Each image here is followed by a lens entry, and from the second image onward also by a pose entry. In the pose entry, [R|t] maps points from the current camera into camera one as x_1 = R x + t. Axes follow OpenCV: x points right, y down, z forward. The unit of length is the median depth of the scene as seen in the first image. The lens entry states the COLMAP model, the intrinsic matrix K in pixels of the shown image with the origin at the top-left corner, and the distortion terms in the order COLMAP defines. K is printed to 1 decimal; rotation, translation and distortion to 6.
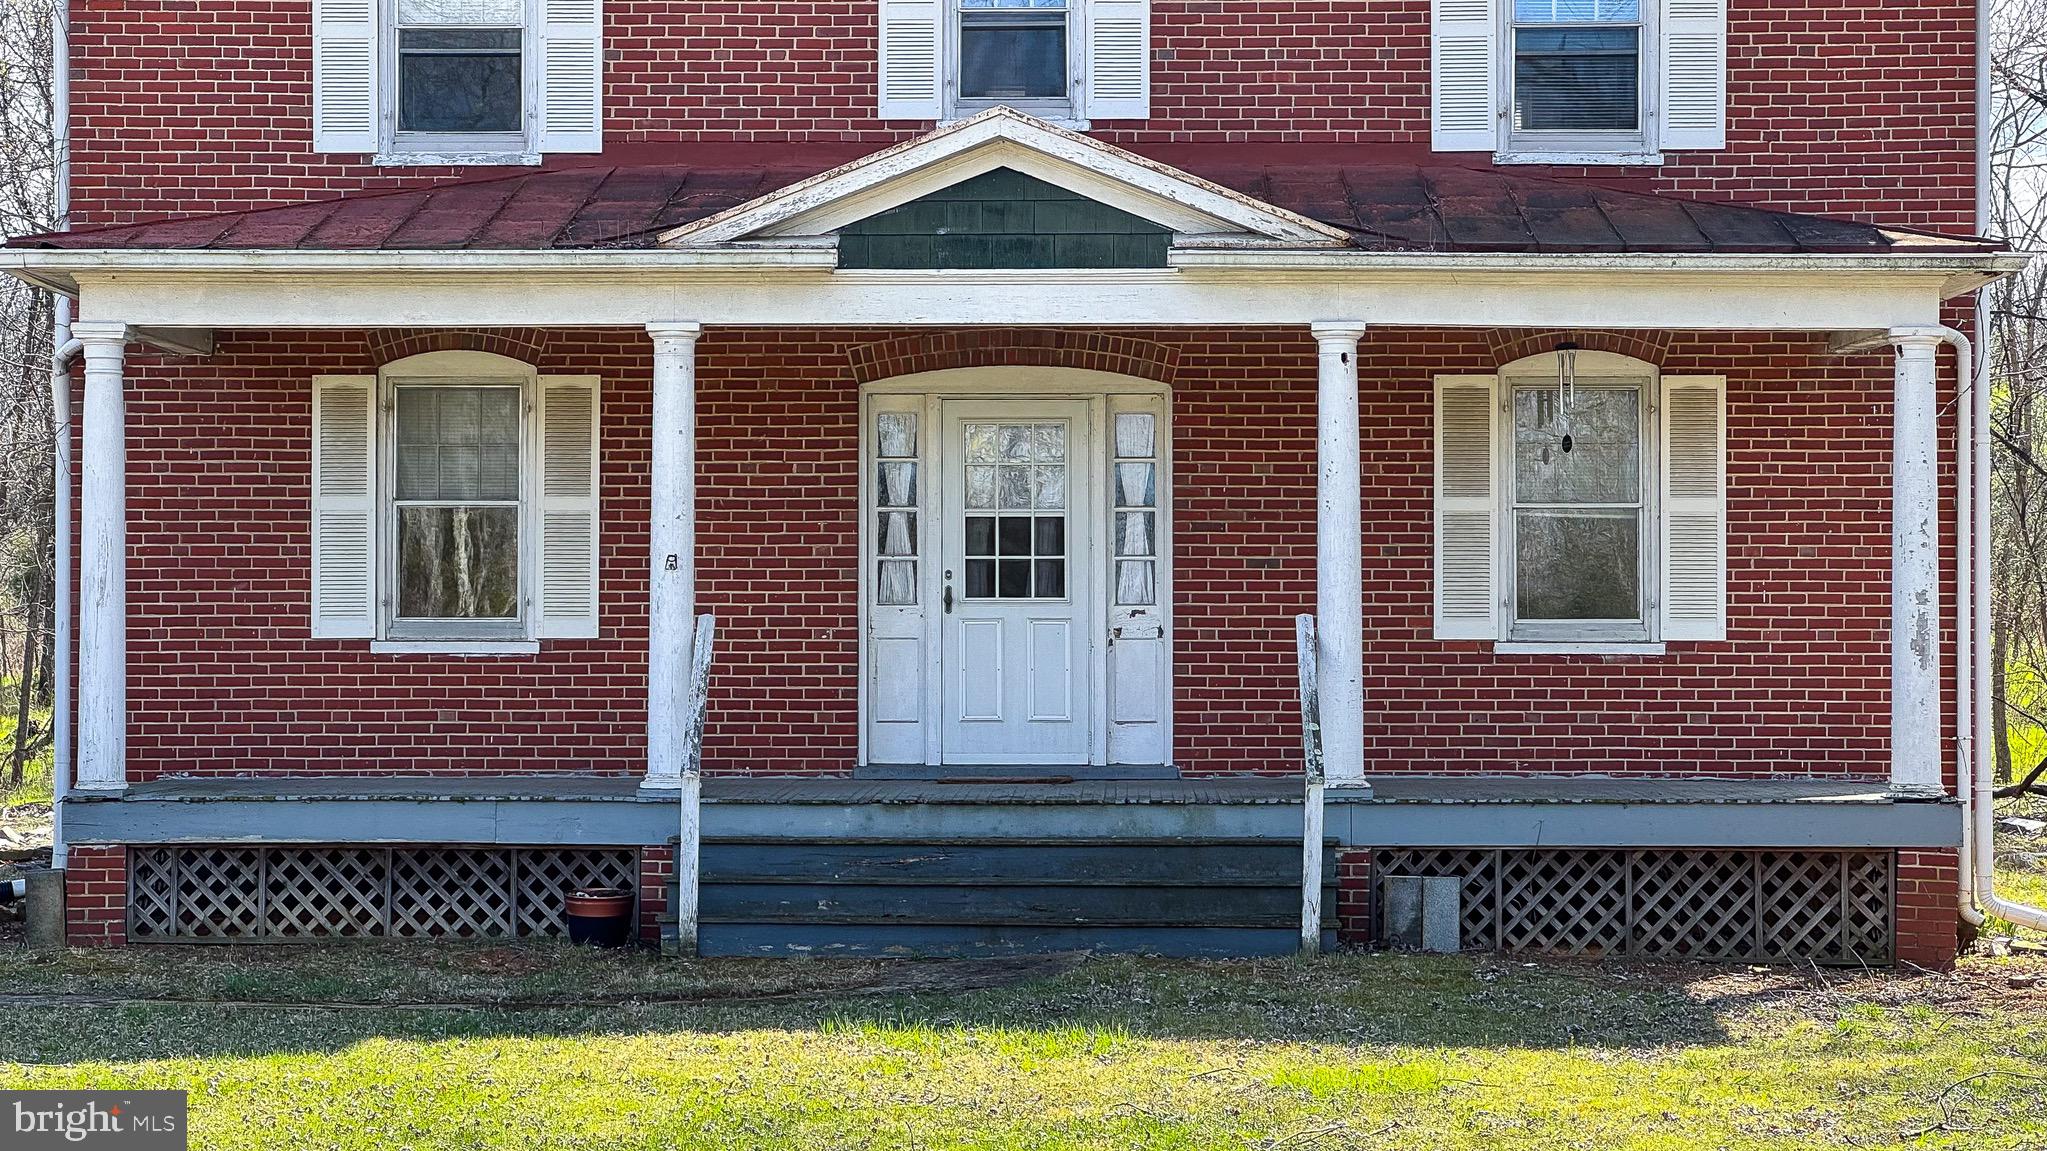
lens RADIAL K [[5041.6, 0, 1023.6], [0, 5041.6, 575.7], [0, 0, 1]] dist [-0.010576, 0.000000]
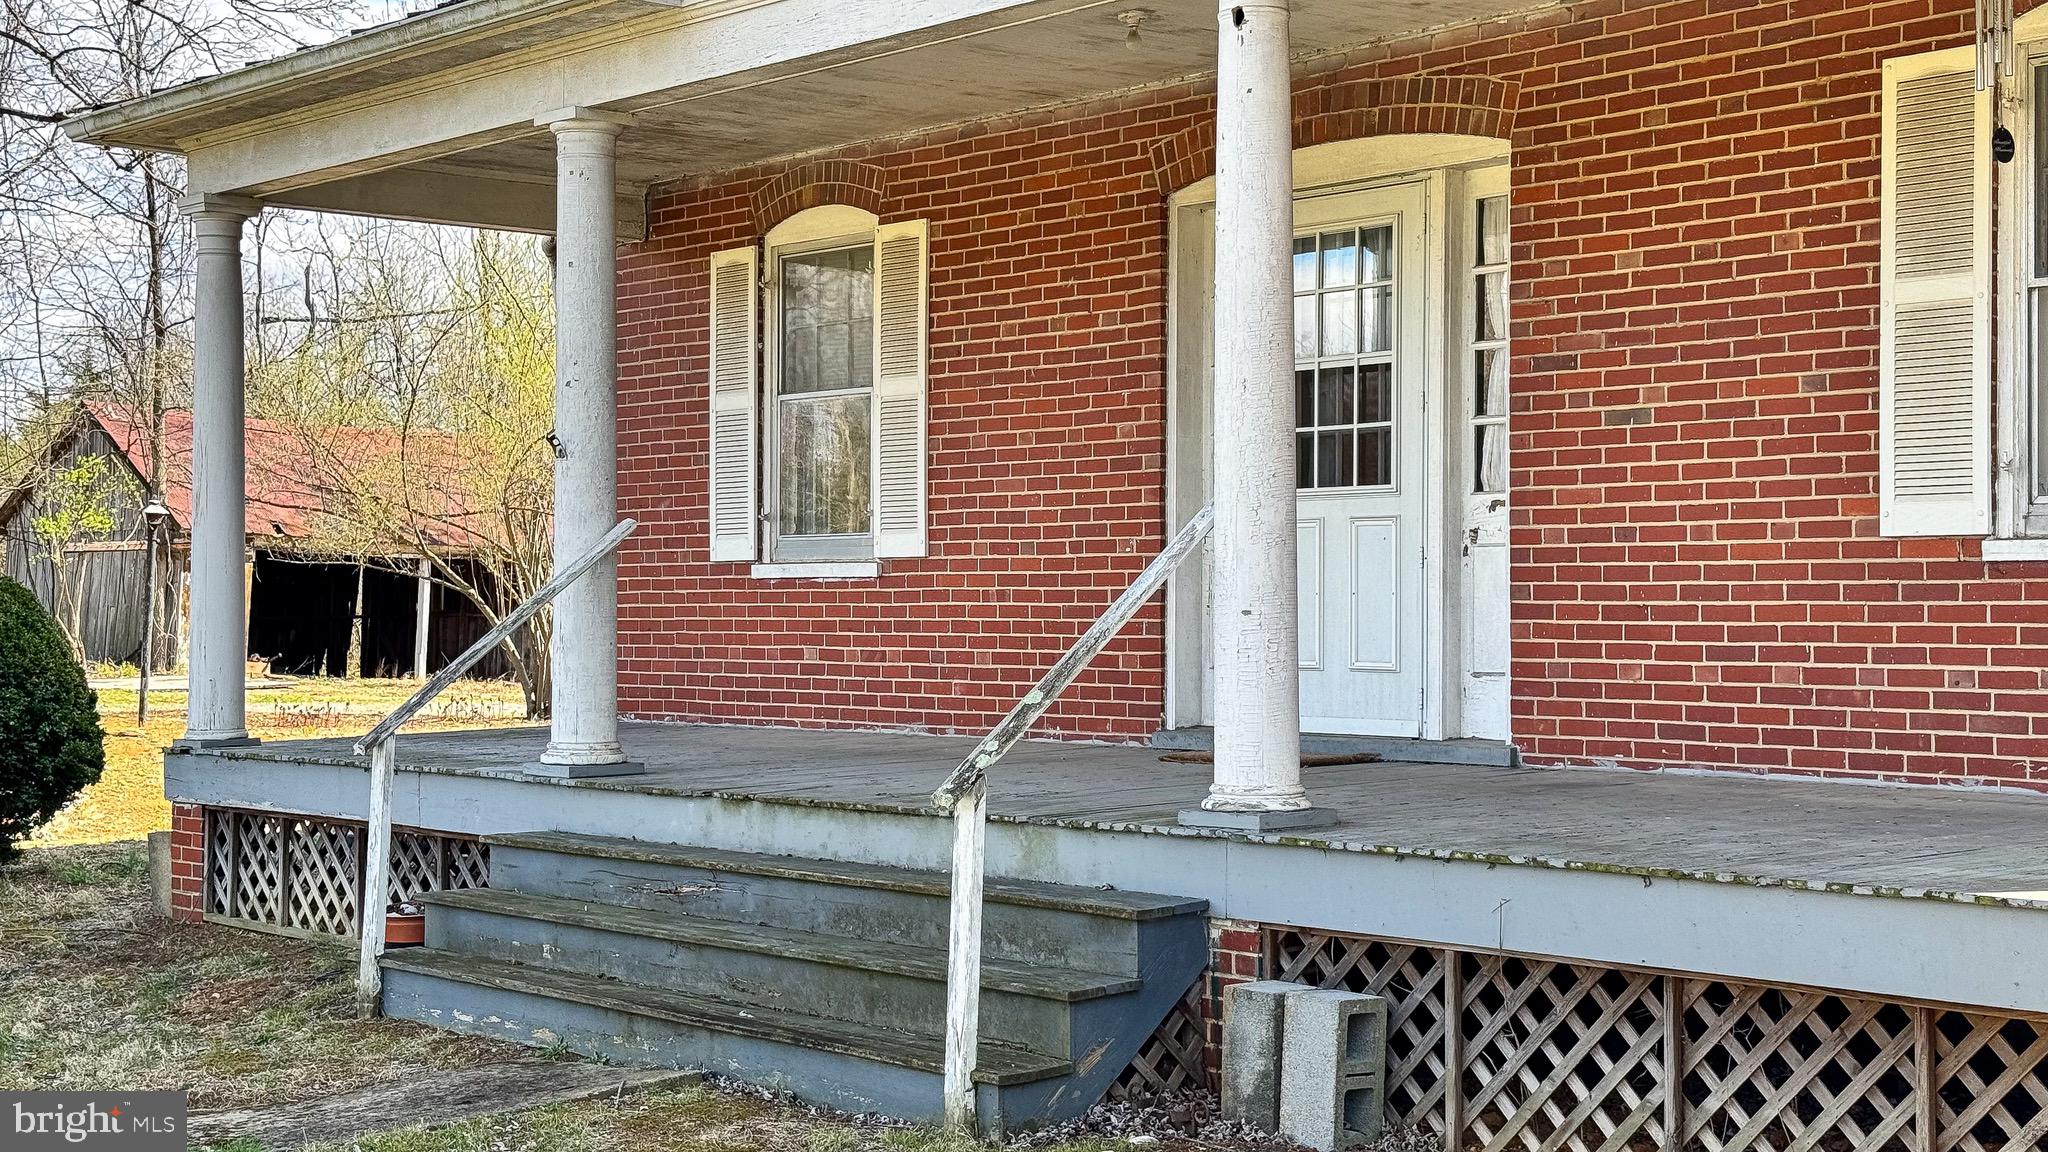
lens RADIAL K [[2907.6, 0, 971.5], [0, 2907.6, 579.1], [0, 0, 1]] dist [0.136669, 0.000000]
pose [[0.672036, -0.008864, -0.740465, 0.254560], [0.017728, 0.999834, 0.004121, 0.014225], [0.740306, -0.015897, 0.672082, 0.705549]]
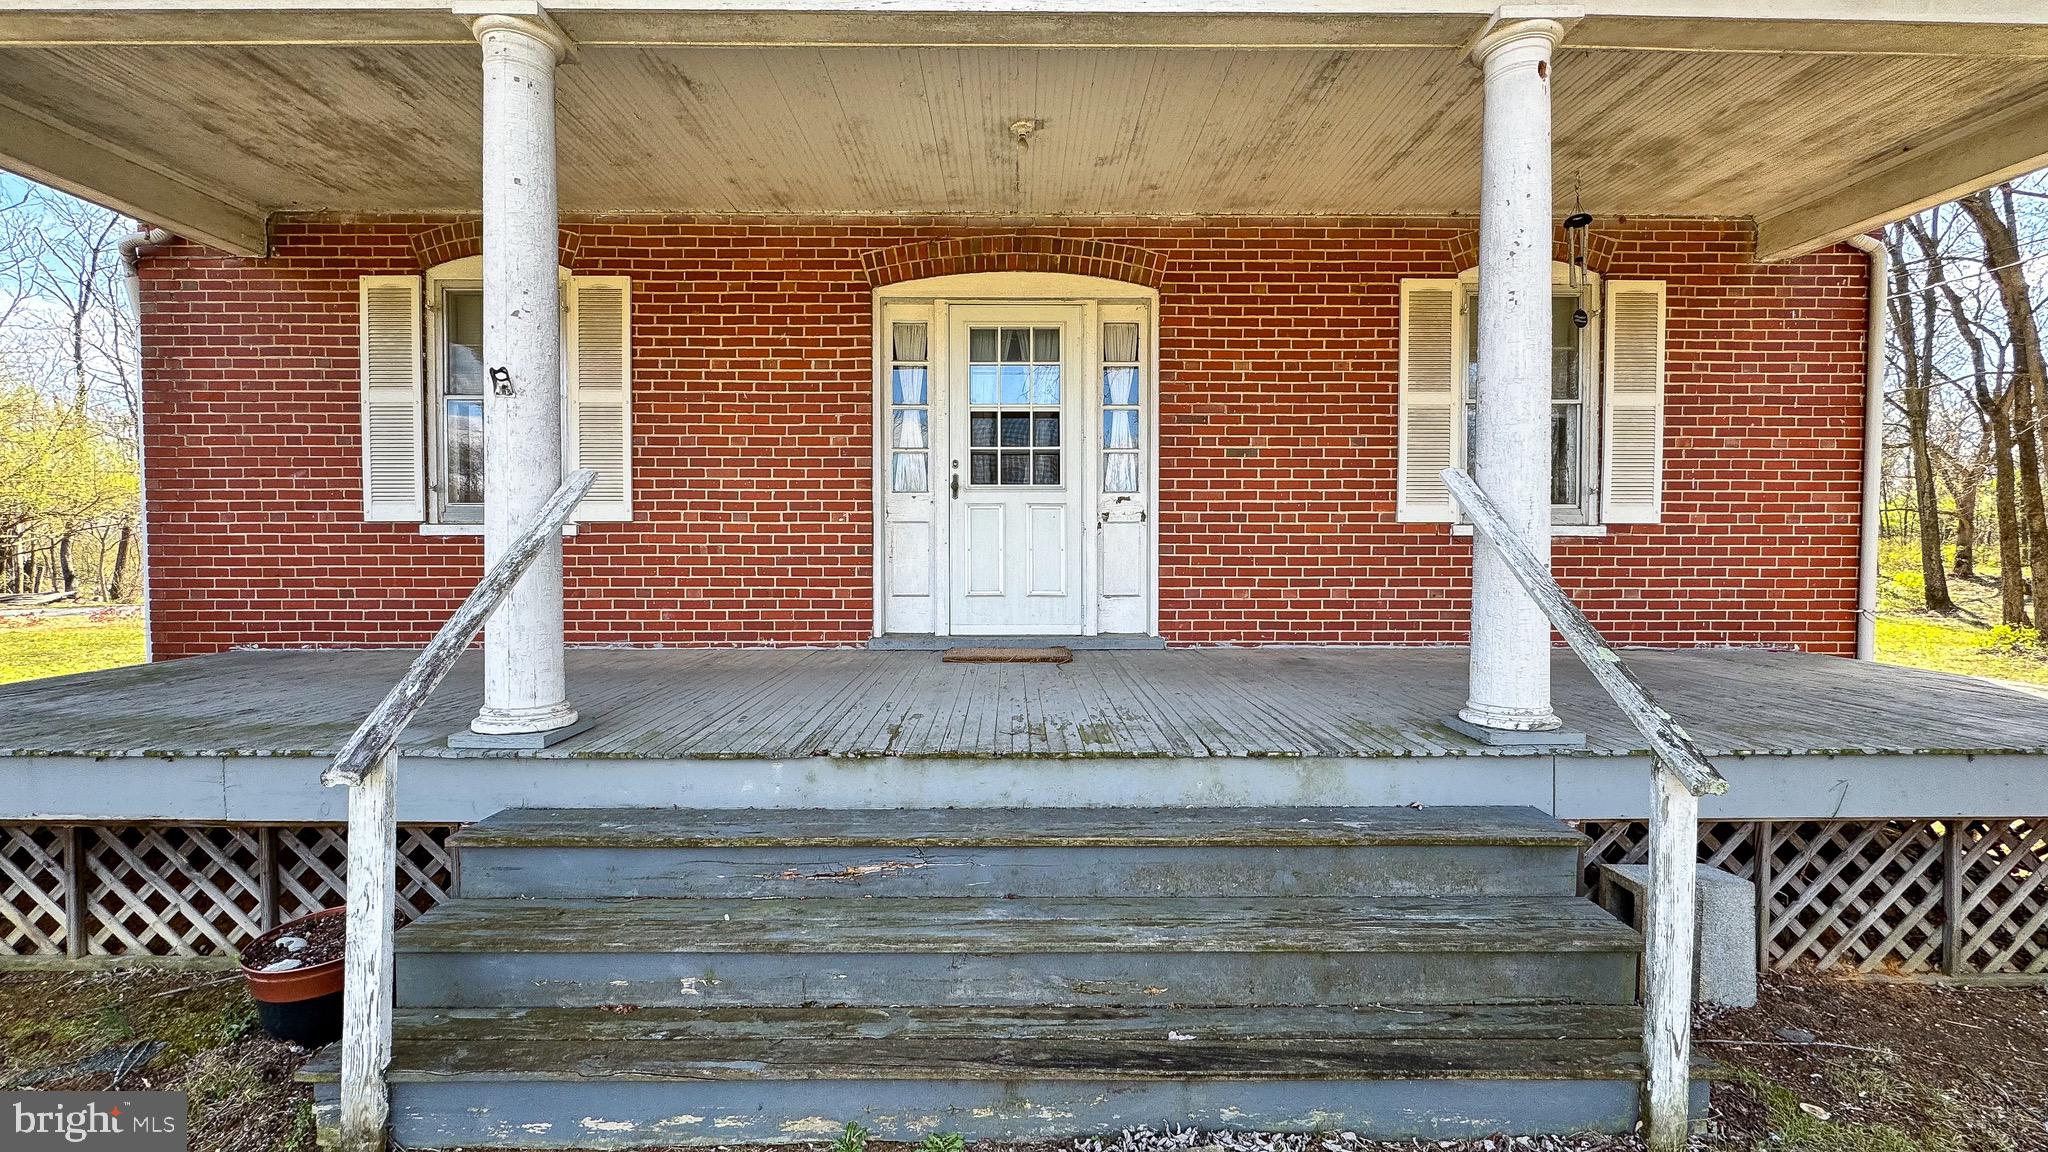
lens RADIAL K [[826.3, 0, 1025.5], [0, 826.3, 578.1], [0, 0, 1]] dist [-0.002157, -0.000397]
pose [[0.999220, -0.001847, 0.039456, -0.006699], [-0.000198, 0.998659, 0.051774, 0.015465], [-0.039499, -0.051742, 0.997879, 0.821735]]
